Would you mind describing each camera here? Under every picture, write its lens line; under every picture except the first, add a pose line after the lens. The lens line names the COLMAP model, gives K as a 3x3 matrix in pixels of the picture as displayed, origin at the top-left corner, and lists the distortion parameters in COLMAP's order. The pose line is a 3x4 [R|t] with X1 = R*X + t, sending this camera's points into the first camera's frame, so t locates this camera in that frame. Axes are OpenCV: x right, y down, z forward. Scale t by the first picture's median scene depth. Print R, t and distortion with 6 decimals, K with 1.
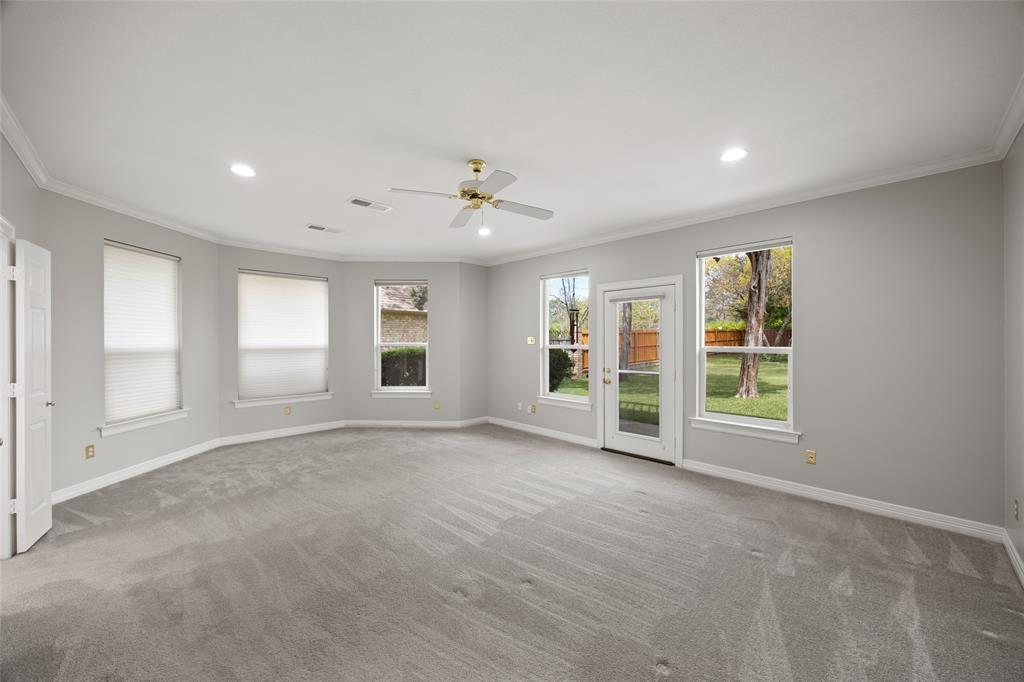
lens RADIAL K [[393.0, 0, 514.3], [0, 393.0, 345.1], [0, 0, 1]] dist [-0.004539, 0.001064]
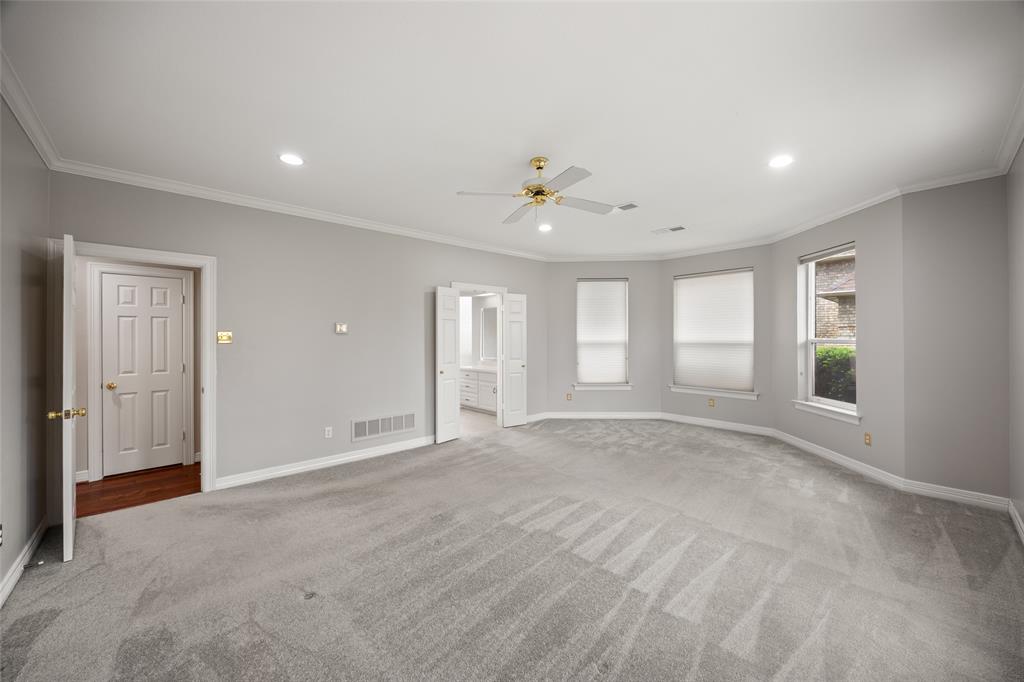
lens RADIAL K [[393.0, 0, 514.2], [0, 393.0, 338.2], [0, 0, 1]] dist [-0.004539, 0.001064]
pose [[-0.044793, 0.002885, -0.998992, 0.542144], [-0.005710, 0.999979, 0.003144, -0.005504], [0.998980, 0.005845, -0.044775, 0.578155]]
